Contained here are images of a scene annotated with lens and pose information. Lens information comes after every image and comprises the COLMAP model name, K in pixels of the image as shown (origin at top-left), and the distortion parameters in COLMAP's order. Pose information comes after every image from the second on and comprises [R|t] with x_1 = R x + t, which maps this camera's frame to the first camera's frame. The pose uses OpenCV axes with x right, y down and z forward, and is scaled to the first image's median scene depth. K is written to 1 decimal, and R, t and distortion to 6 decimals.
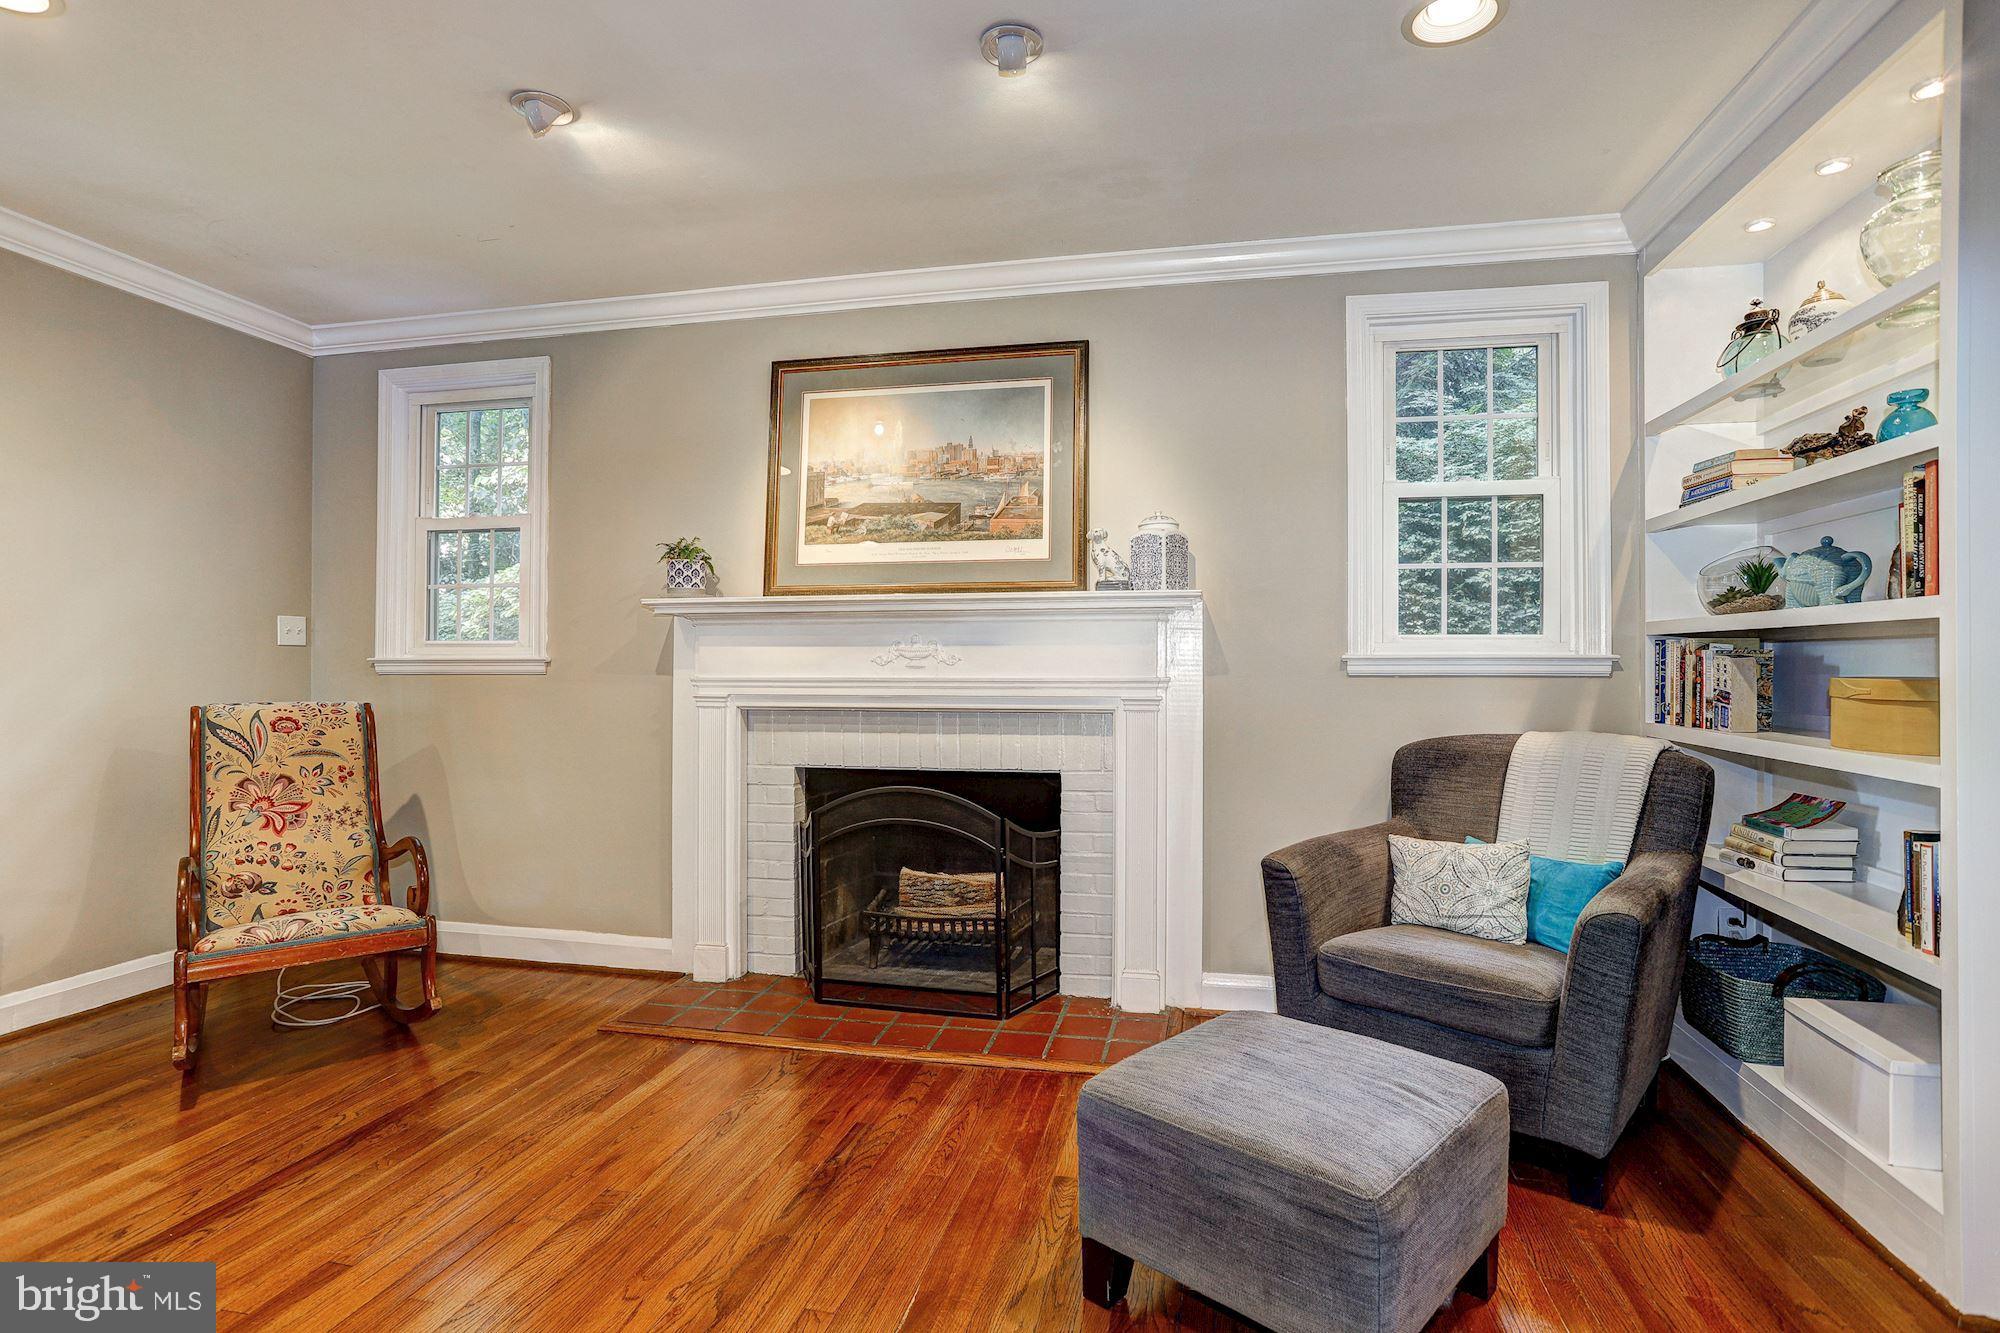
lens RADIAL K [[965.5, 0, 1018.3], [0, 965.5, 659.1], [0, 0, 1]] dist [-0.049788, 0.023193]
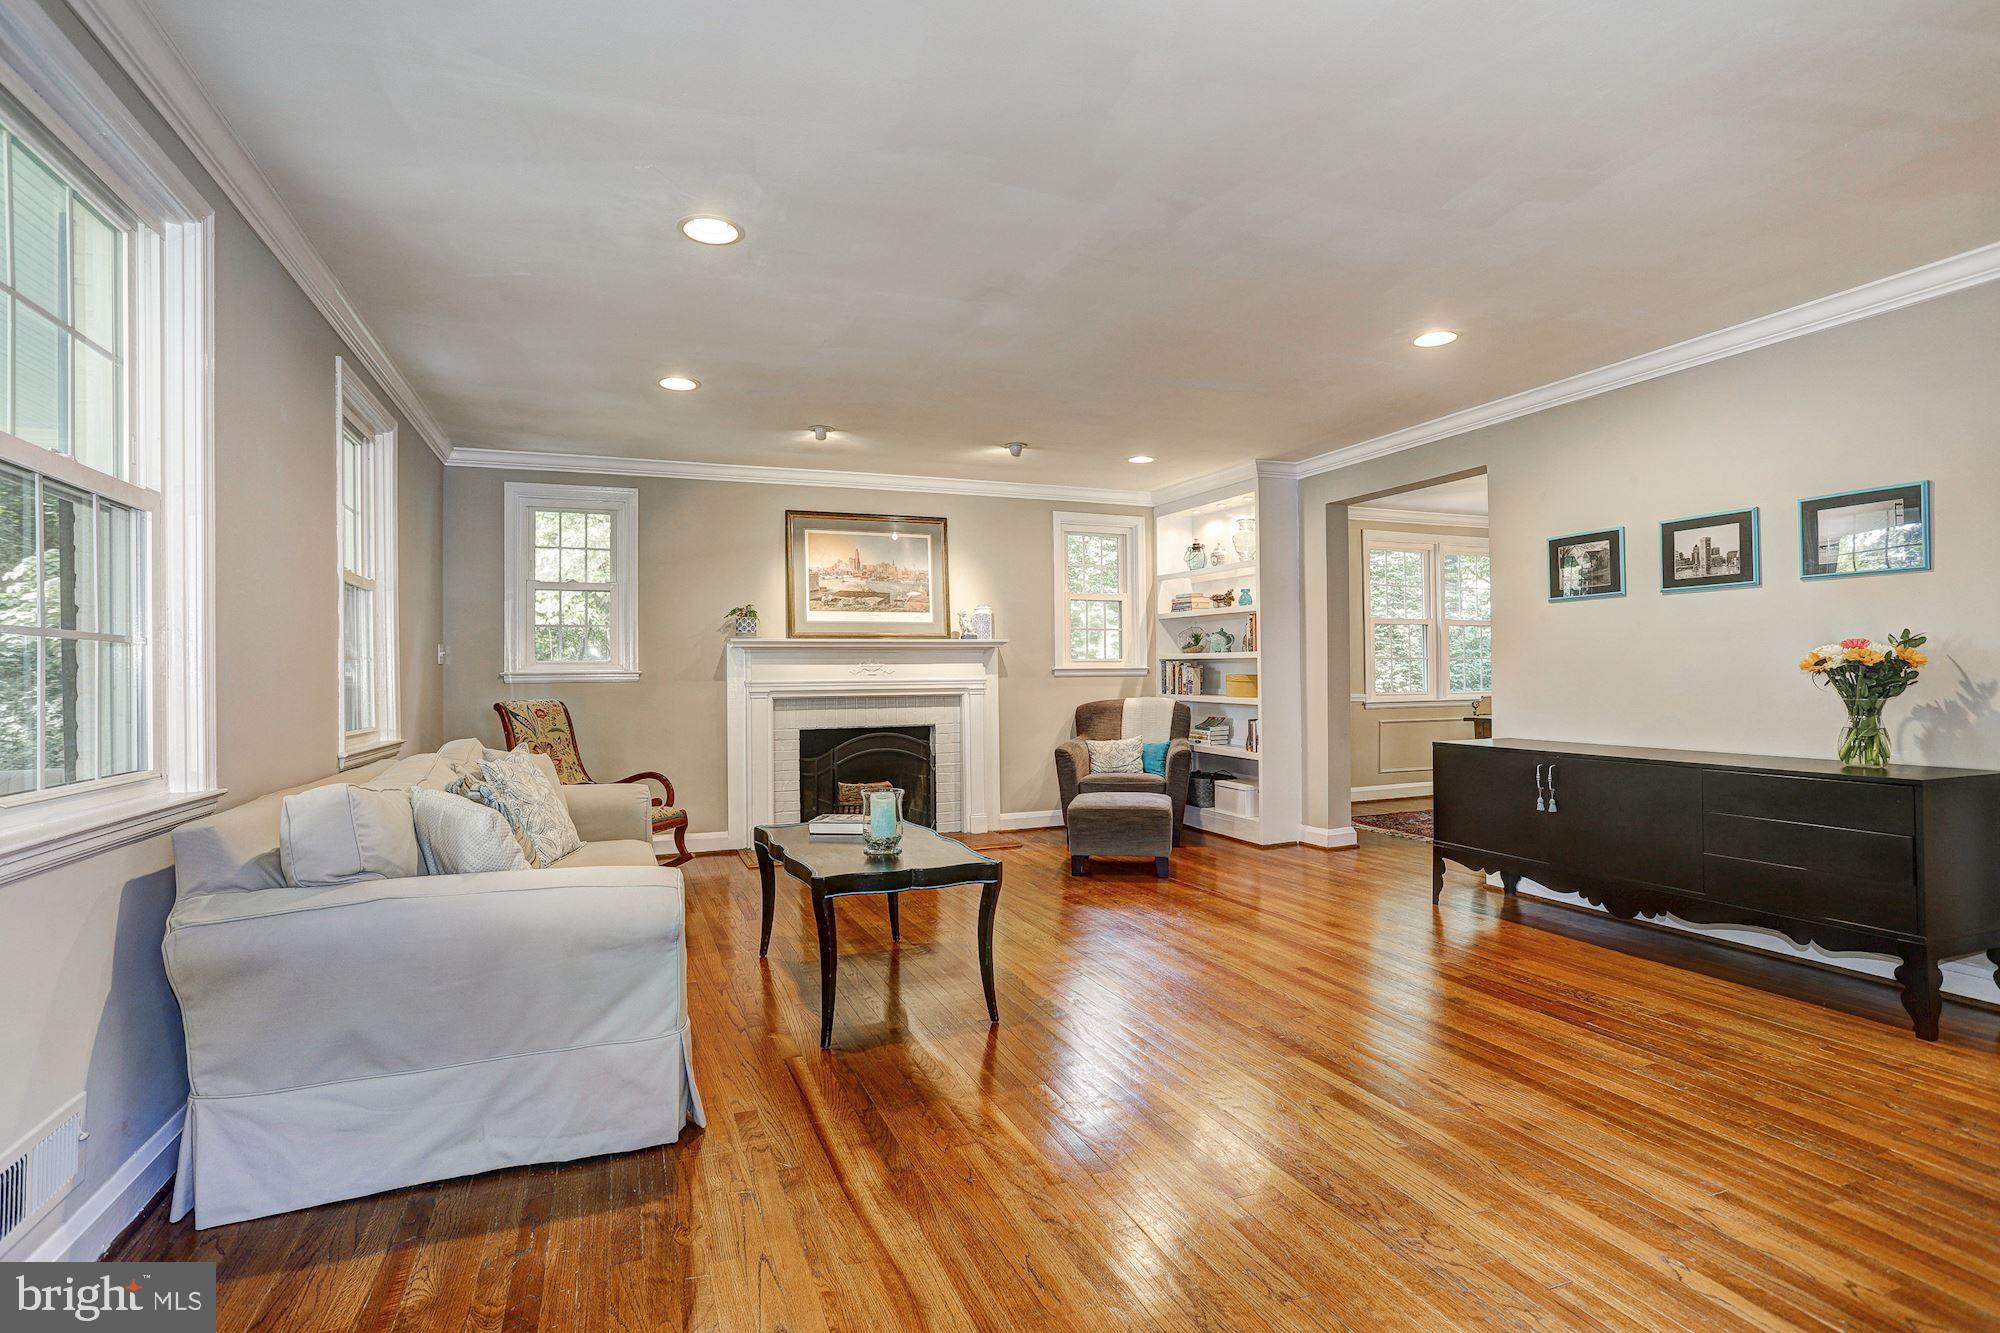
lens RADIAL K [[965.5, 0, 983.6], [0, 965.5, 664.6], [0, 0, 1]] dist [-0.049788, 0.023193]
pose [[0.834571, -0.003522, 0.550889, -1.040246], [0.004067, 0.999992, 0.000232, -0.013213], [-0.550885, 0.002047, 0.834579, -0.811760]]
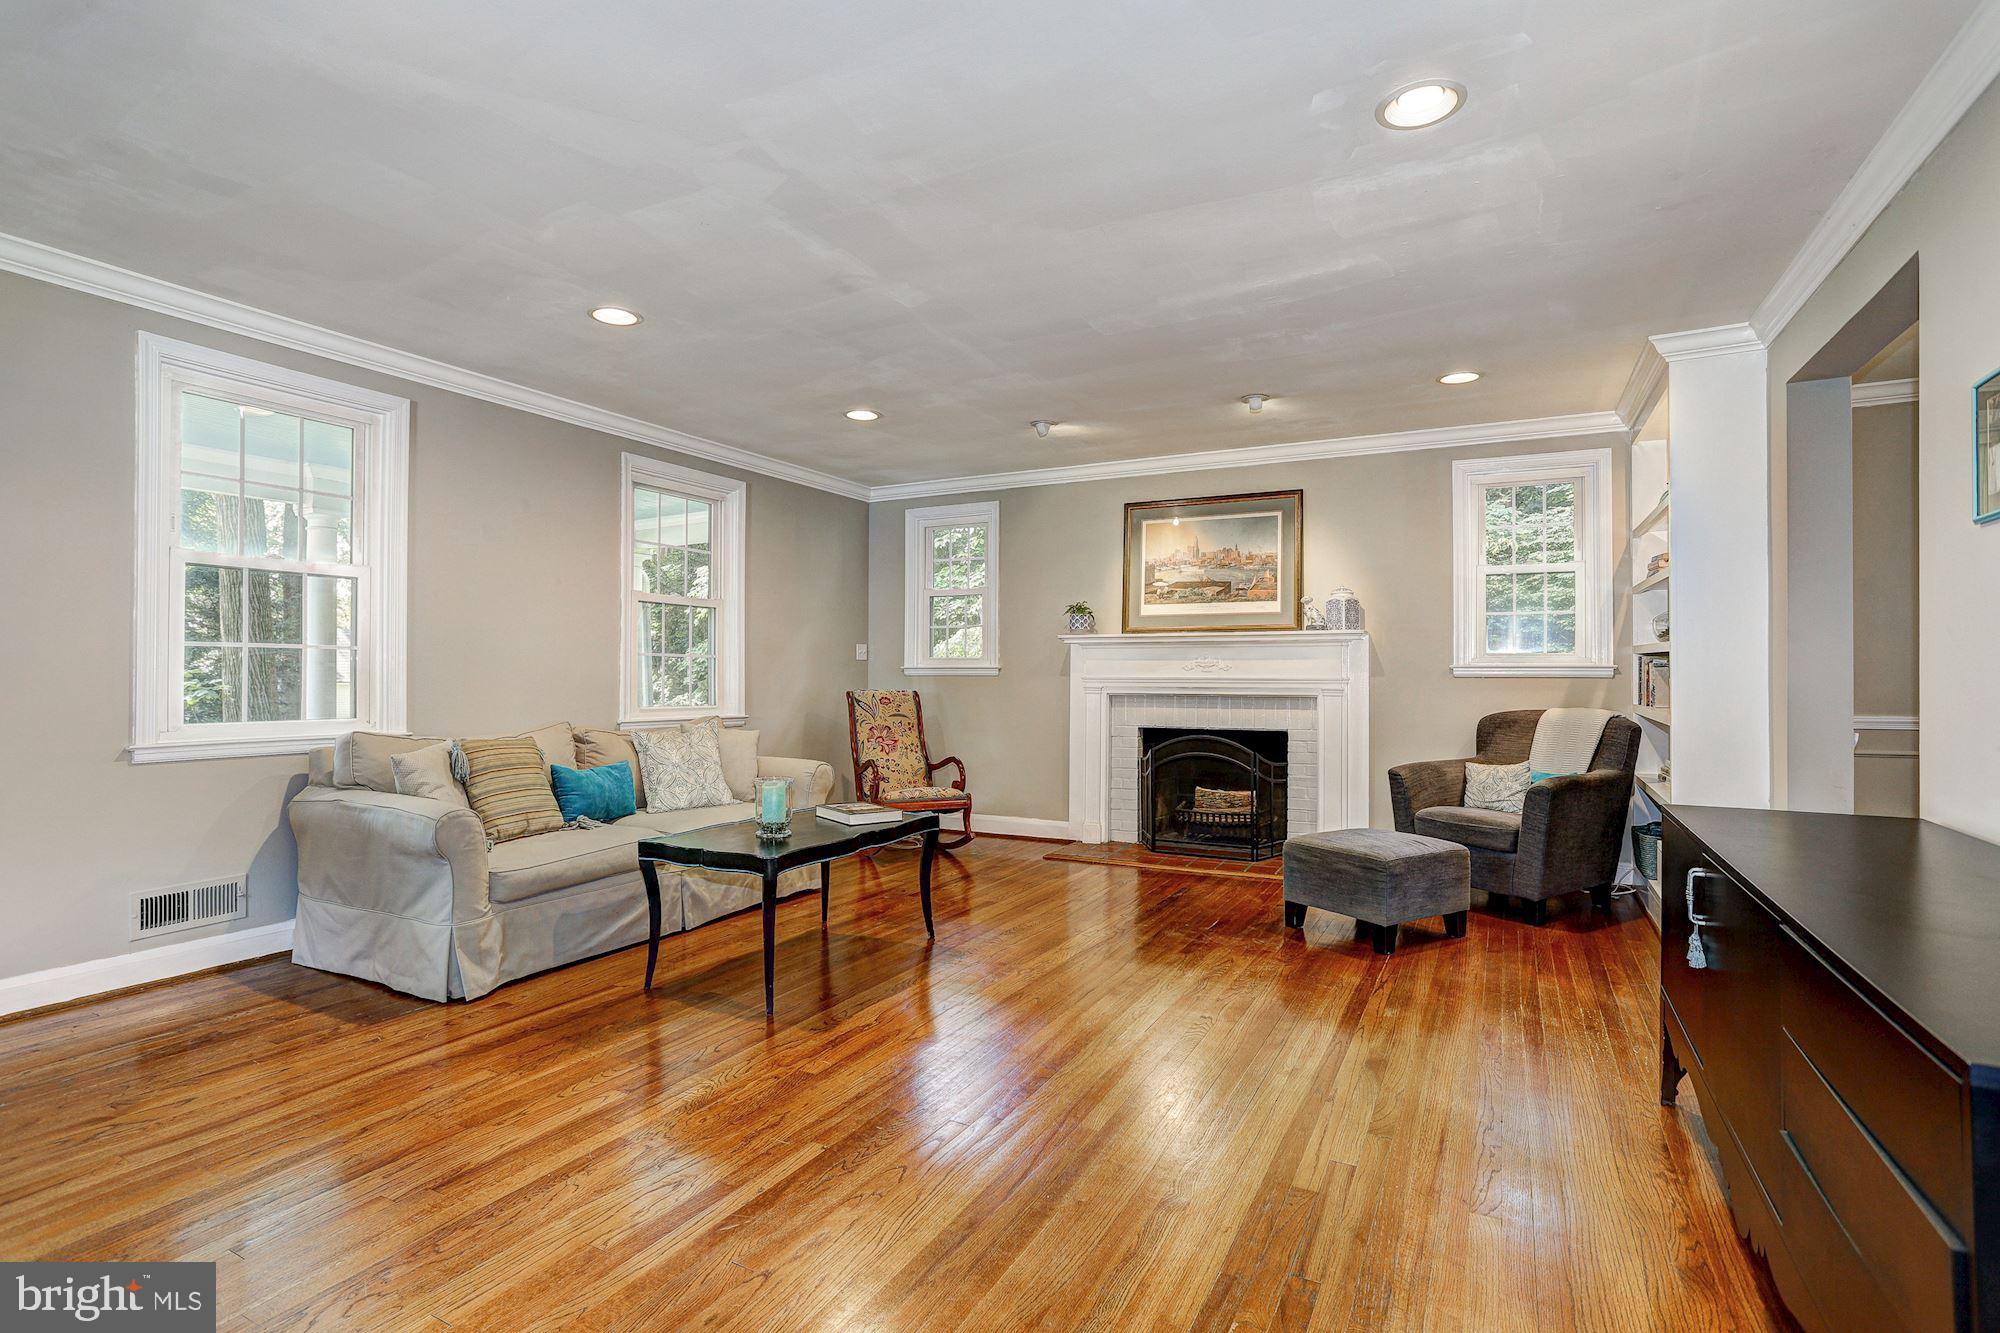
lens RADIAL K [[965.5, 0, 1010.3], [0, 965.5, 666.8], [0, 0, 1]] dist [-0.049788, 0.023193]
pose [[0.961756, -0.001192, -0.273904, 0.037920], [0.002933, 0.999978, 0.005946, -0.013745], [0.273891, -0.006522, 0.961739, -0.883820]]
